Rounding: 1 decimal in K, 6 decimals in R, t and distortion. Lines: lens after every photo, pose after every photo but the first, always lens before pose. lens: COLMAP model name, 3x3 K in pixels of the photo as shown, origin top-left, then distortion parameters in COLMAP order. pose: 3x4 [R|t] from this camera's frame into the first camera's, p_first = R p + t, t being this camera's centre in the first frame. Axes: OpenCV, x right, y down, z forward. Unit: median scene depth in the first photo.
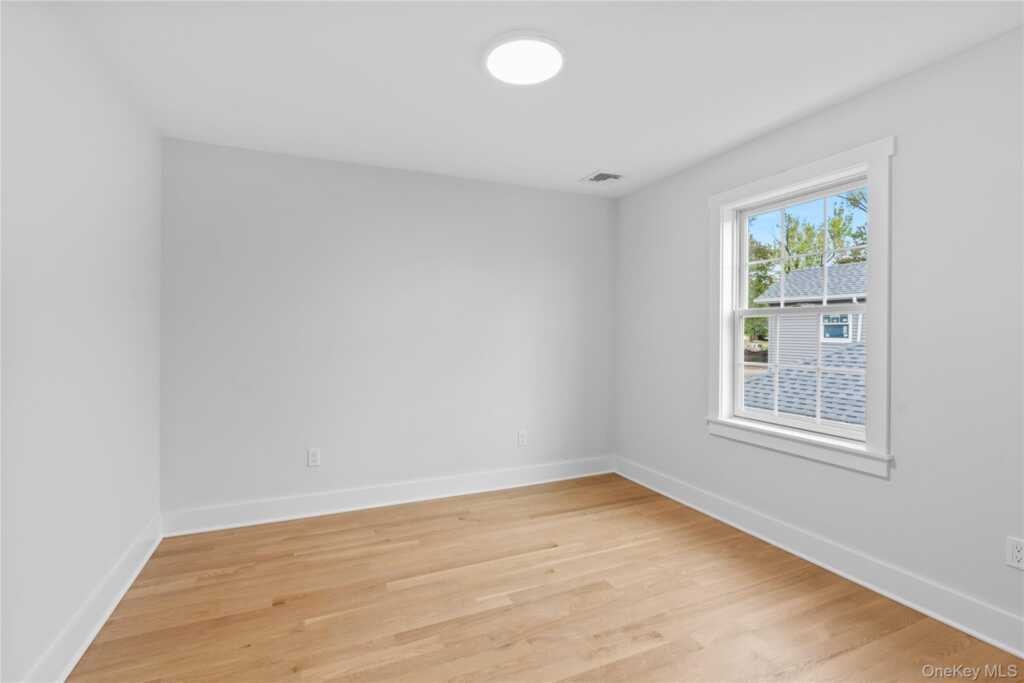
lens RADIAL K [[464.5, 0, 516.4], [0, 464.5, 335.1], [0, 0, 1]] dist [-0.006779, 0.001712]
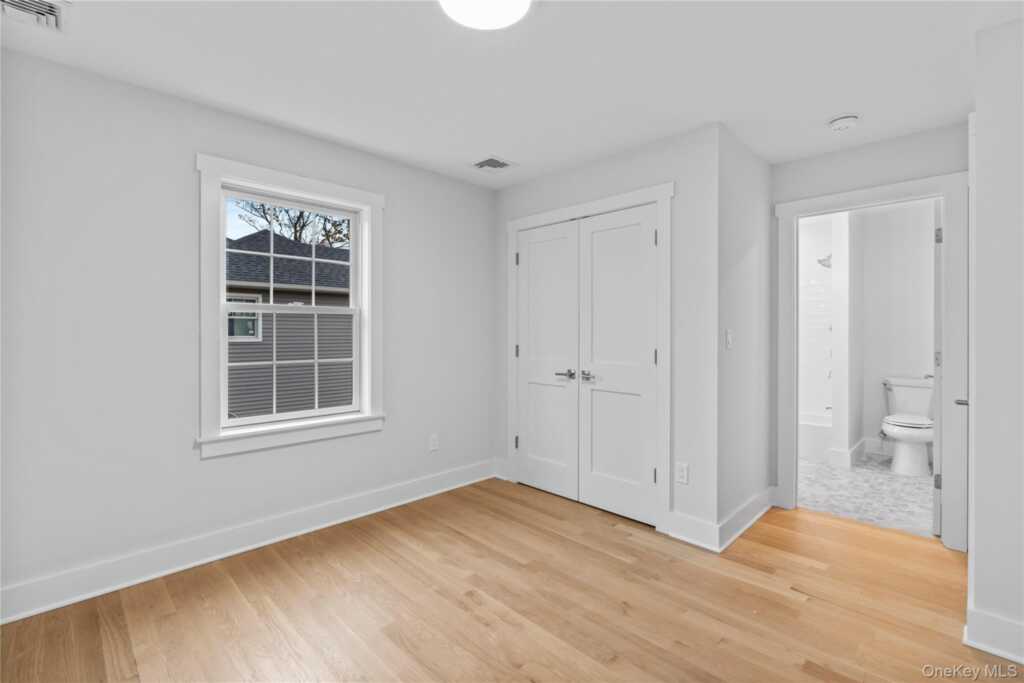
lens RADIAL K [[464.5, 0, 501.2], [0, 464.5, 338.0], [0, 0, 1]] dist [-0.006779, 0.001712]
pose [[-0.338890, -0.013619, 0.940727, -0.596924], [0.006045, 0.999843, 0.016652, 0.000845], [-0.940807, 0.011330, -0.338754, 0.987904]]
